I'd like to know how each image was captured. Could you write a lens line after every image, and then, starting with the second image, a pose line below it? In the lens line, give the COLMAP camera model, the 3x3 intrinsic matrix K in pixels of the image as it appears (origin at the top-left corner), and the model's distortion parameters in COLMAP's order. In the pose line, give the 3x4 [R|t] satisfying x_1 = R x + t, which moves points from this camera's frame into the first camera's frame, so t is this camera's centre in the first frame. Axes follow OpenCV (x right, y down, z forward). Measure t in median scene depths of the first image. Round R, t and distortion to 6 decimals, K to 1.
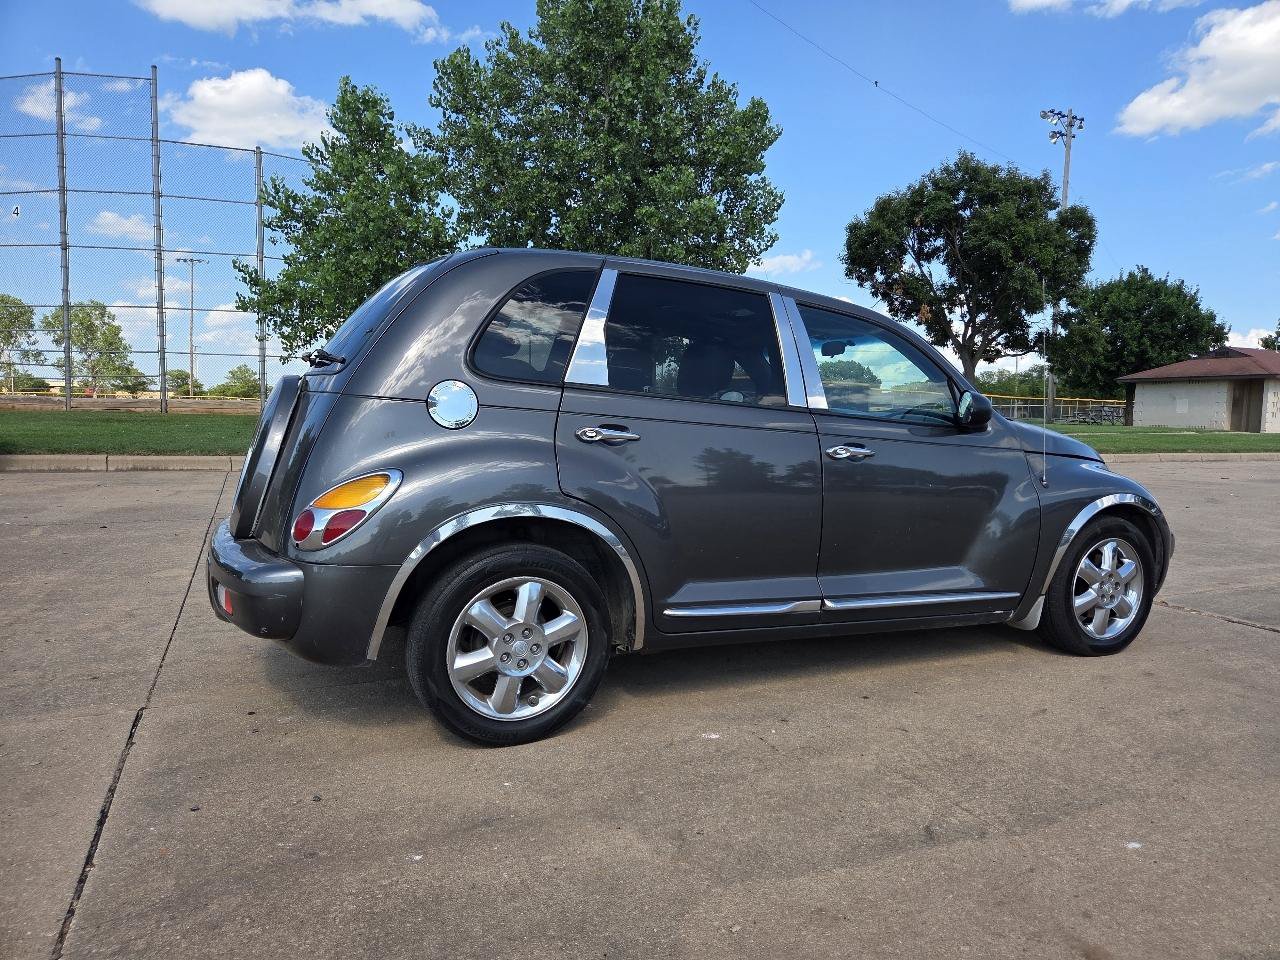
lens RADIAL K [[848.8, 0, 646.0], [0, 848.8, 472.4], [0, 0, 1]] dist [0.064129, -0.055850]
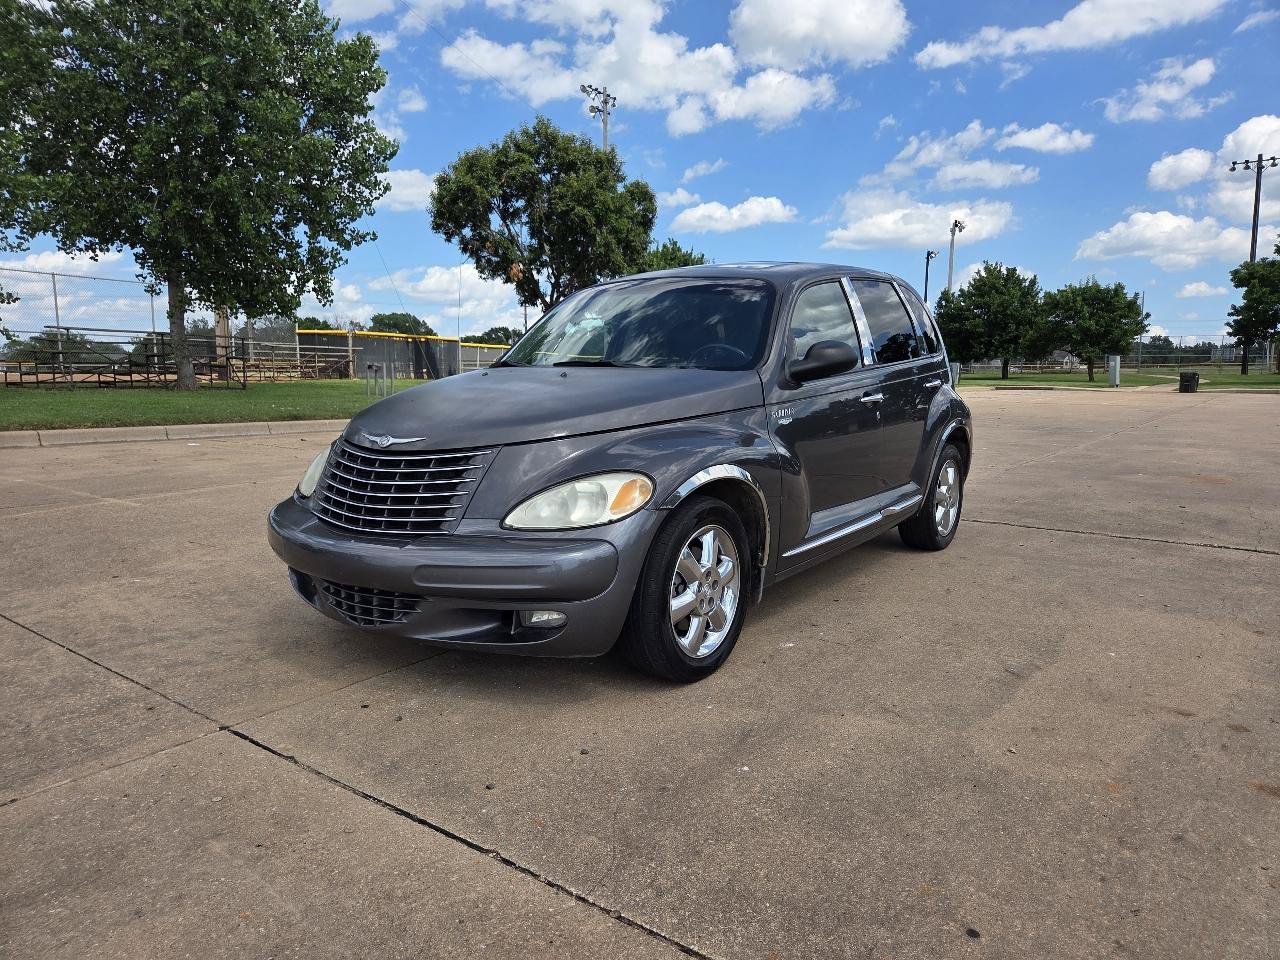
lens RADIAL K [[854.0, 0, 648.1], [0, 854.0, 480.3], [0, 0, 1]] dist [0.059328, -0.054314]
pose [[0.873394, -0.075648, 0.481102, -0.108933], [0.047585, 0.996391, 0.070285, -0.001768], [-0.484683, -0.038493, 0.873842, 0.011022]]
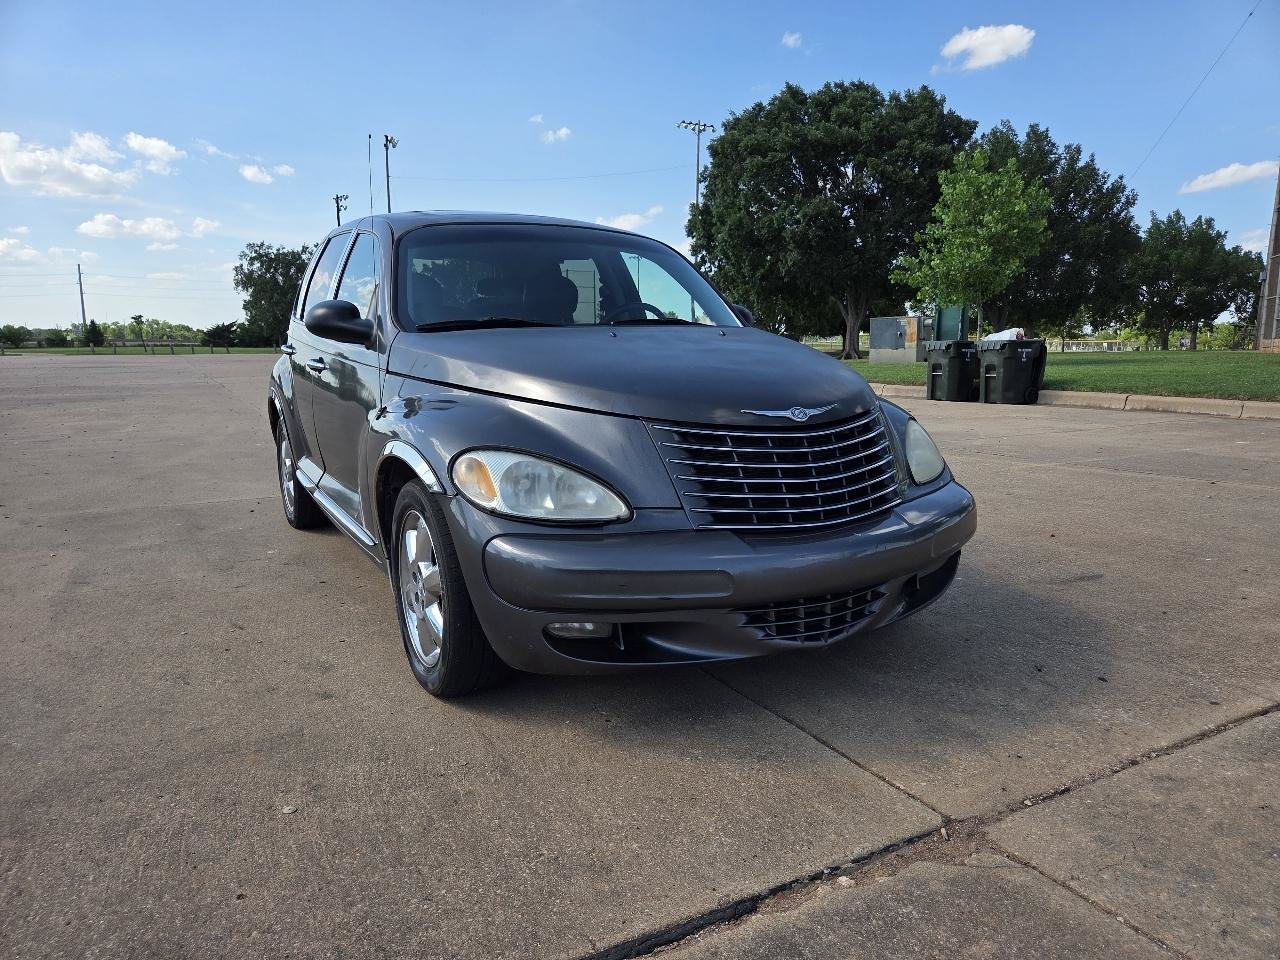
lens RADIAL K [[858.1, 0, 656.1], [0, 858.1, 494.5], [0, 0, 1]] dist [0.059521, -0.055826]
pose [[0.081581, 0.147554, -0.985684, 0.274324], [-0.066335, 0.987591, 0.142349, -0.009100], [0.994457, 0.053773, 0.090356, 0.258349]]
